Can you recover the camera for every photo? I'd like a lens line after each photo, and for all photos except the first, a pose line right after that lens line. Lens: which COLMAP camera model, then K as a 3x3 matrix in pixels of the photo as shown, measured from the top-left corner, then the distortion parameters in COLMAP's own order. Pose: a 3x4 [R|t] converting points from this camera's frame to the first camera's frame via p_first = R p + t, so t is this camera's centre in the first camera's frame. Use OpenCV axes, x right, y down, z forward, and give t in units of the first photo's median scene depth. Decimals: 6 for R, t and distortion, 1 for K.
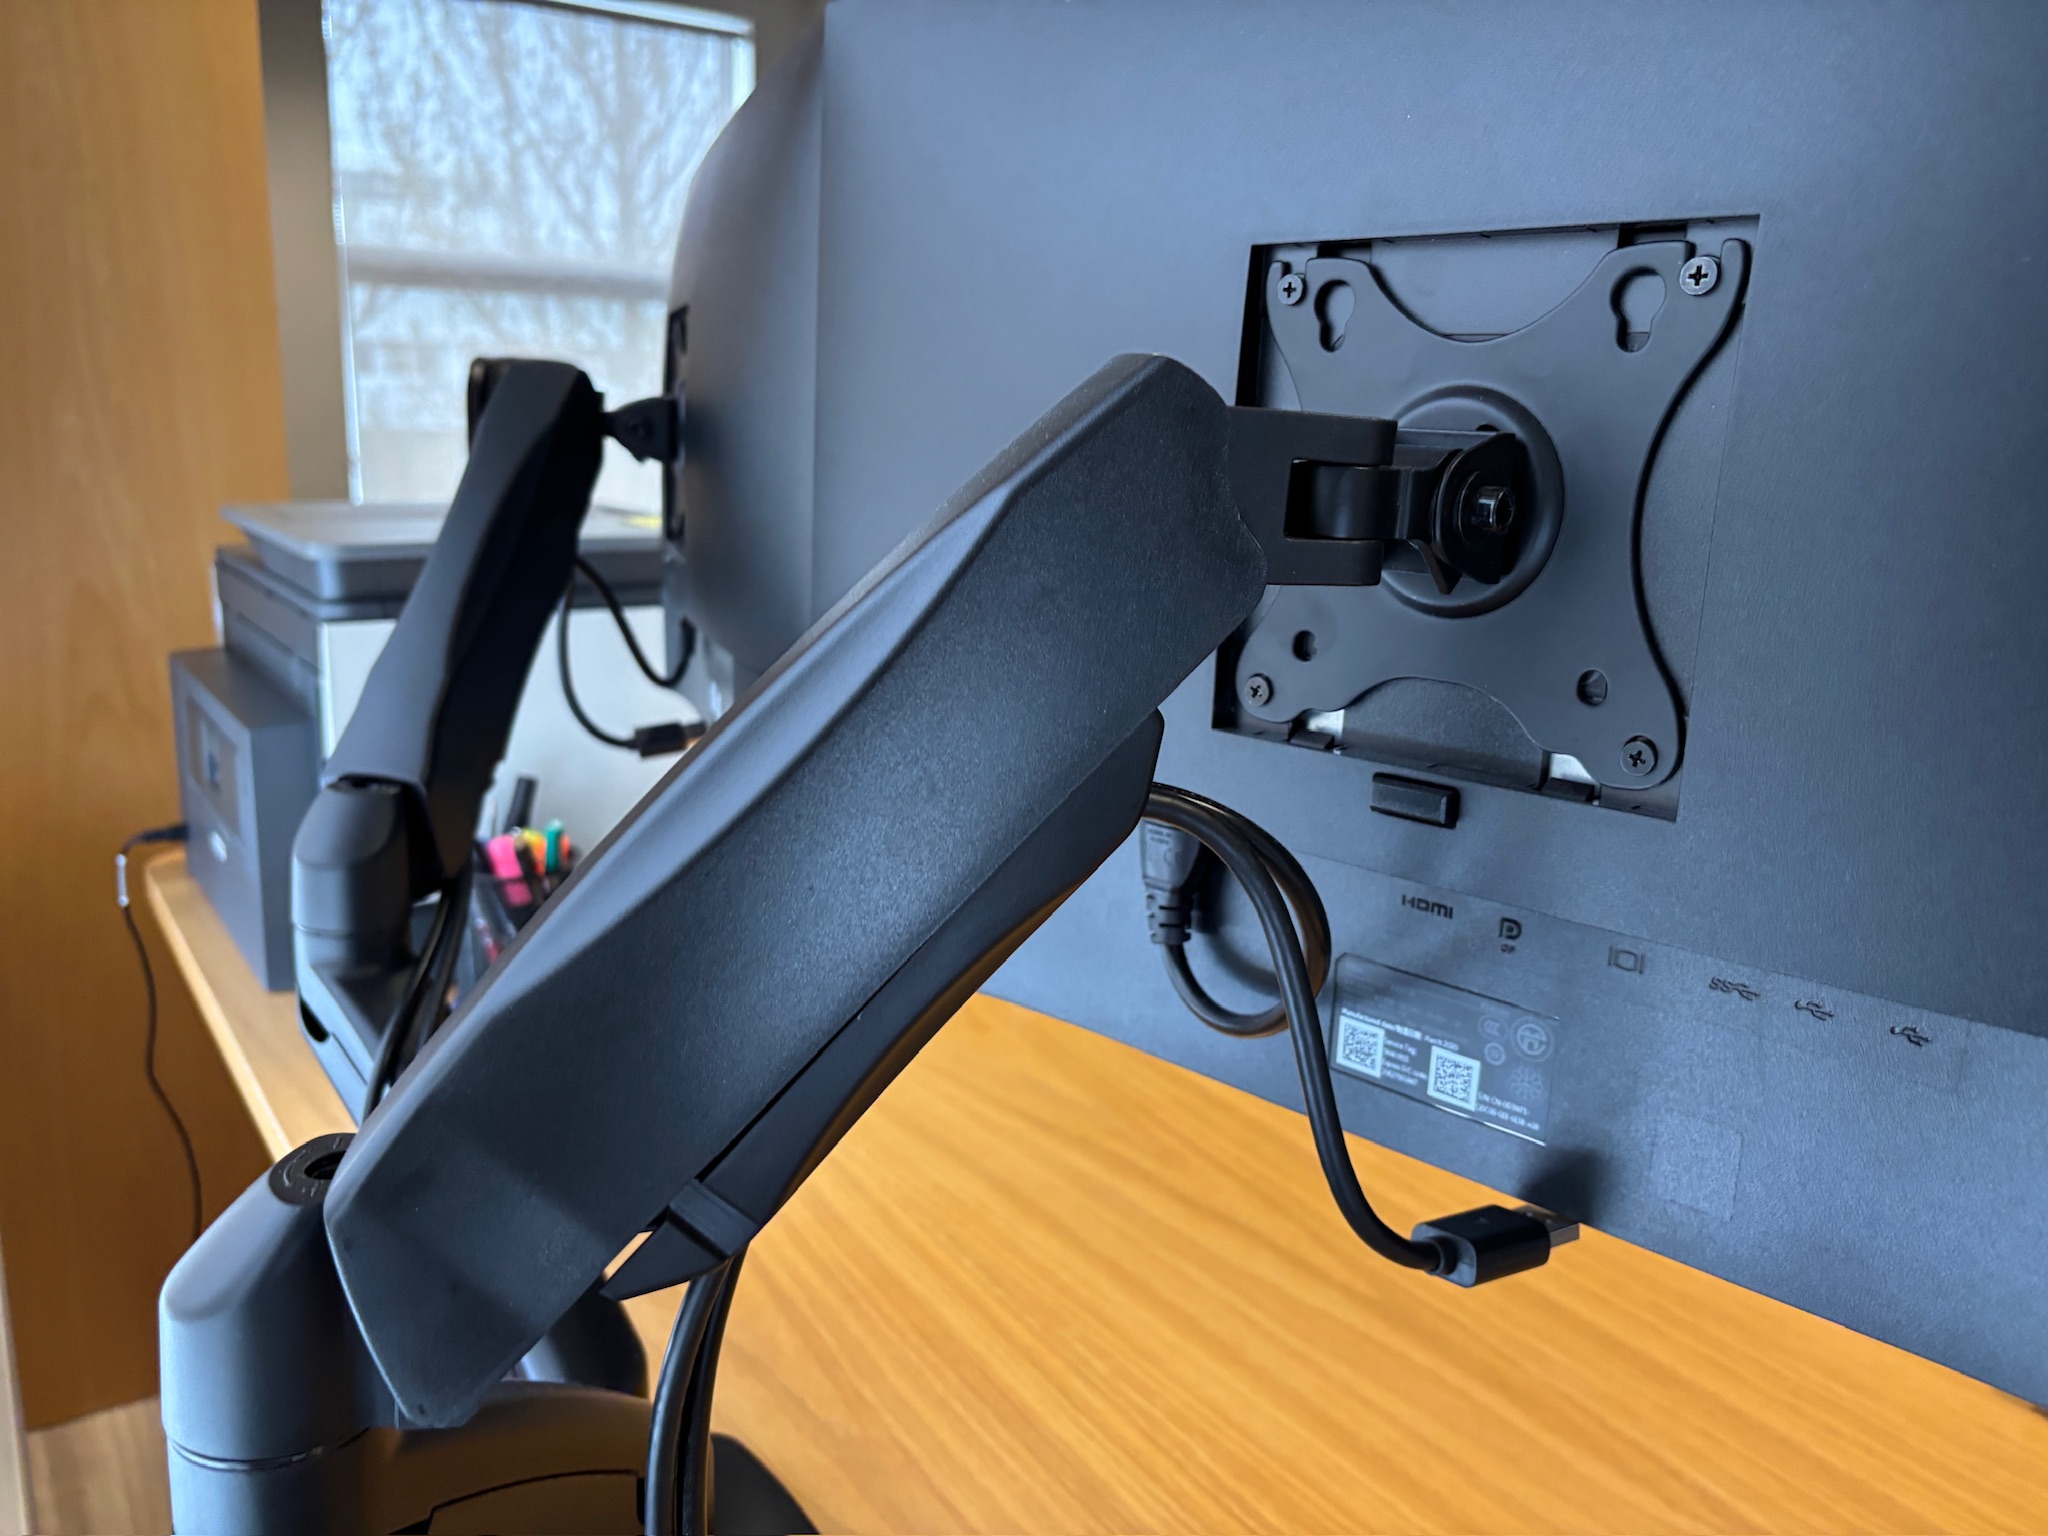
lens RADIAL K [[1557.5, 0, 1024.0], [0, 1557.5, 768.0], [0, 0, 1]] dist [0.011530, 0.001922]
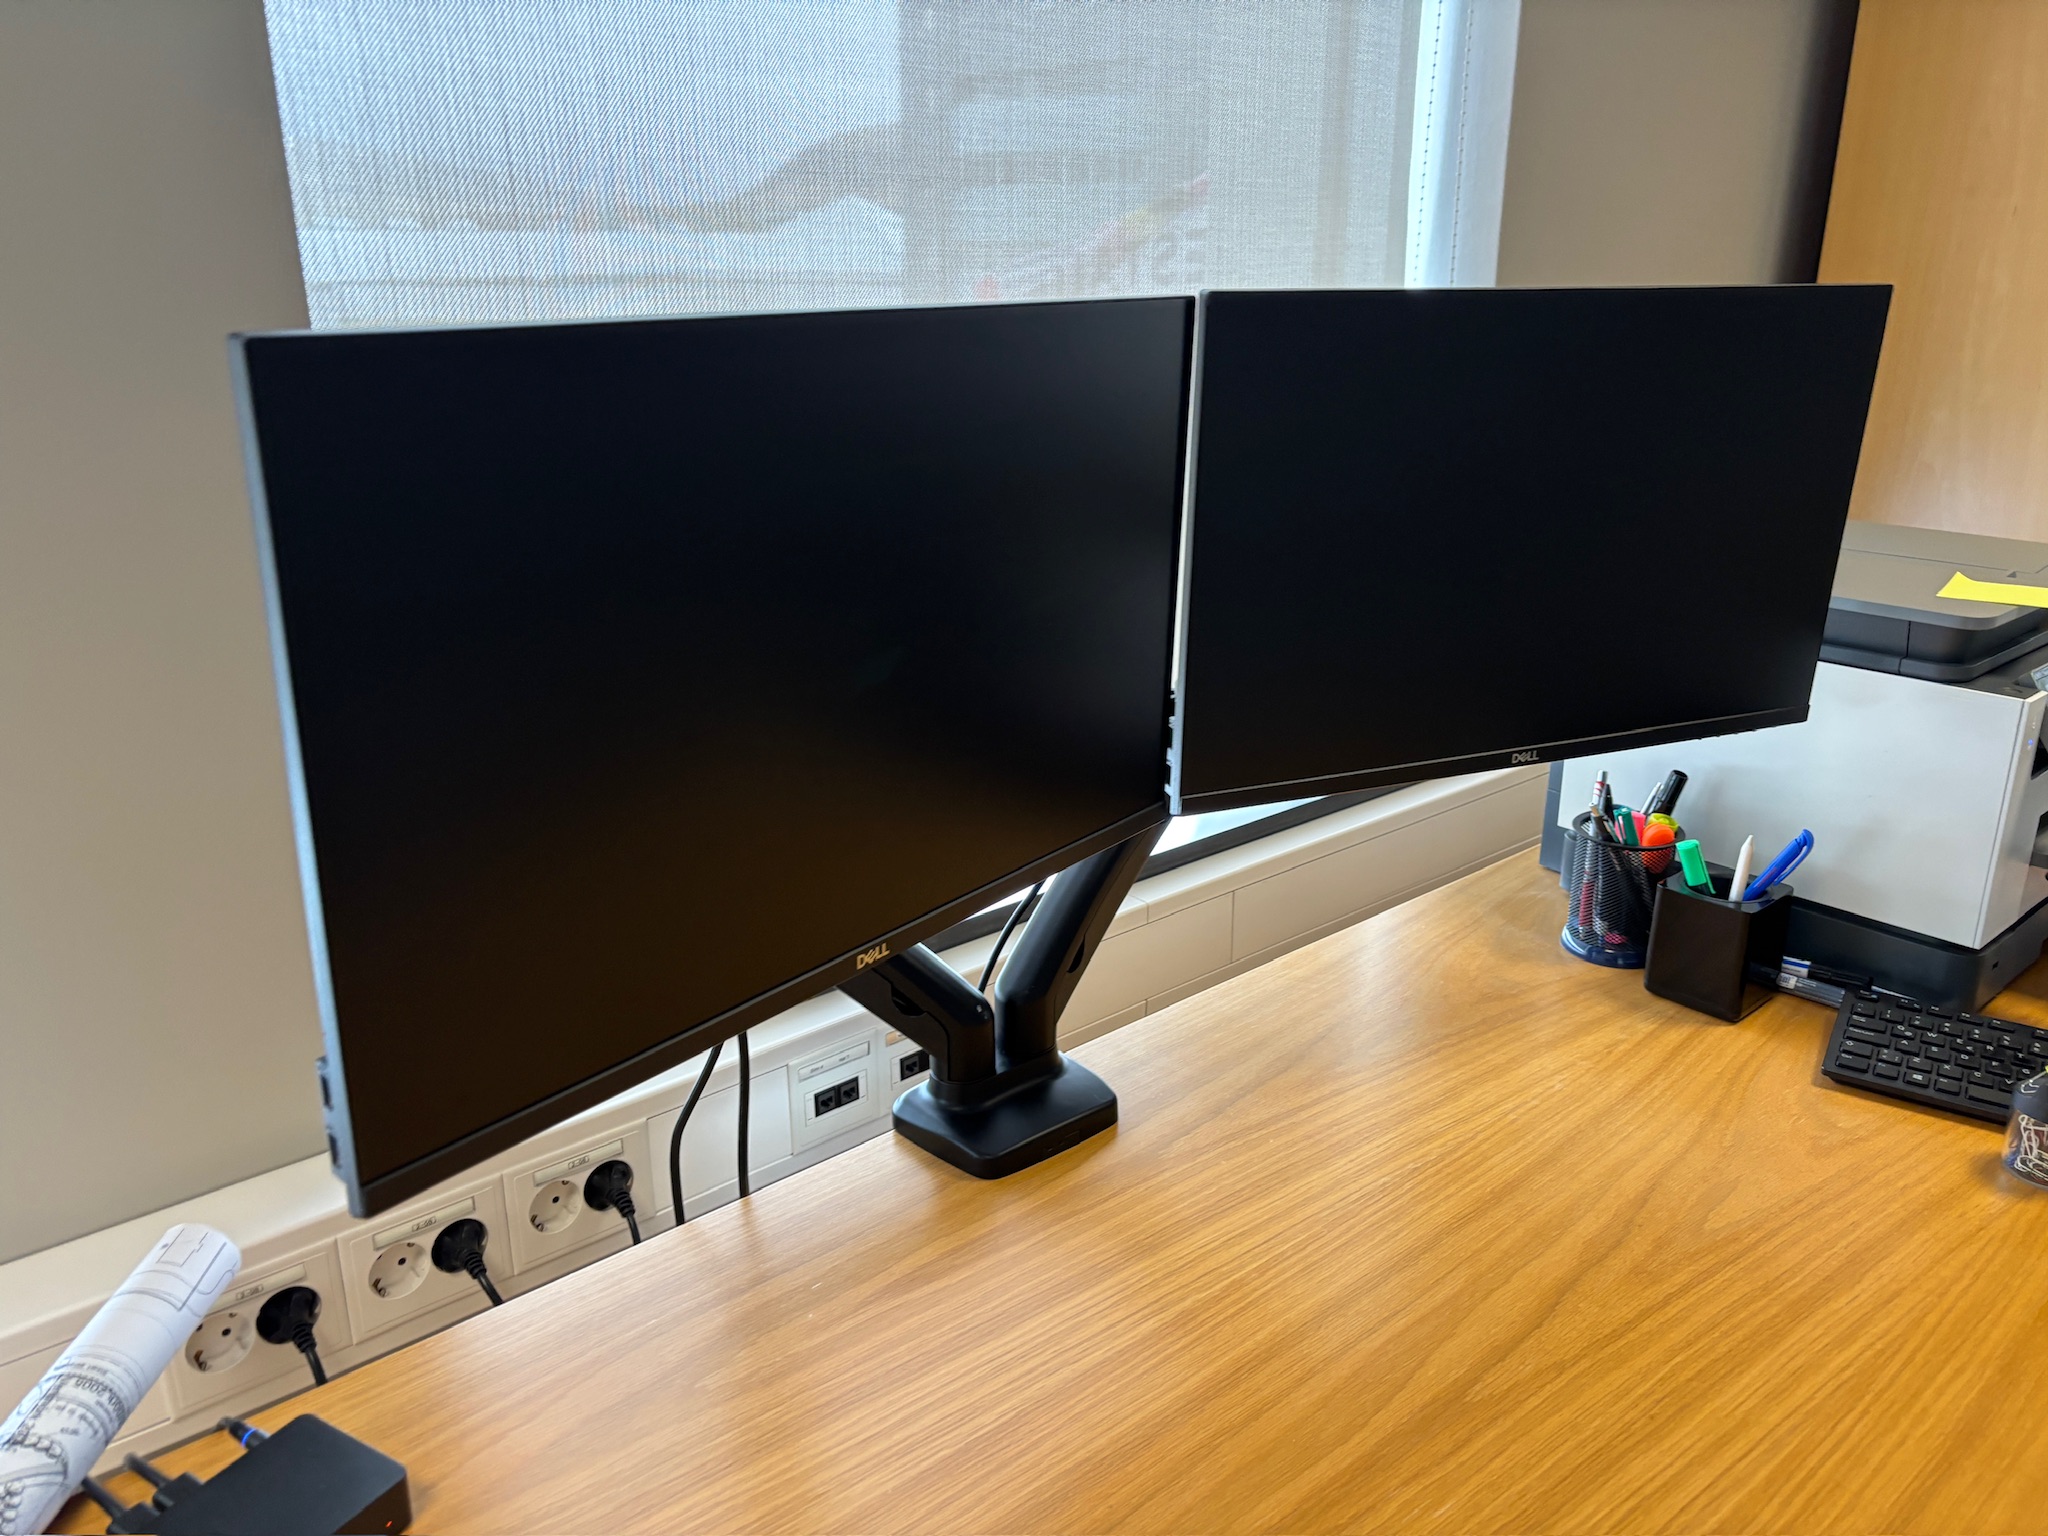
lens RADIAL K [[1531.0, 0, 1034.1], [0, 1531.0, 764.9], [0, 0, 1]] dist [0.048129, -0.024158]
pose [[0.115538, 0.279184, -0.953261, 1.165935], [-0.223843, 0.942321, 0.248850, -0.287566], [0.967753, 0.184629, 0.171368, 0.487979]]
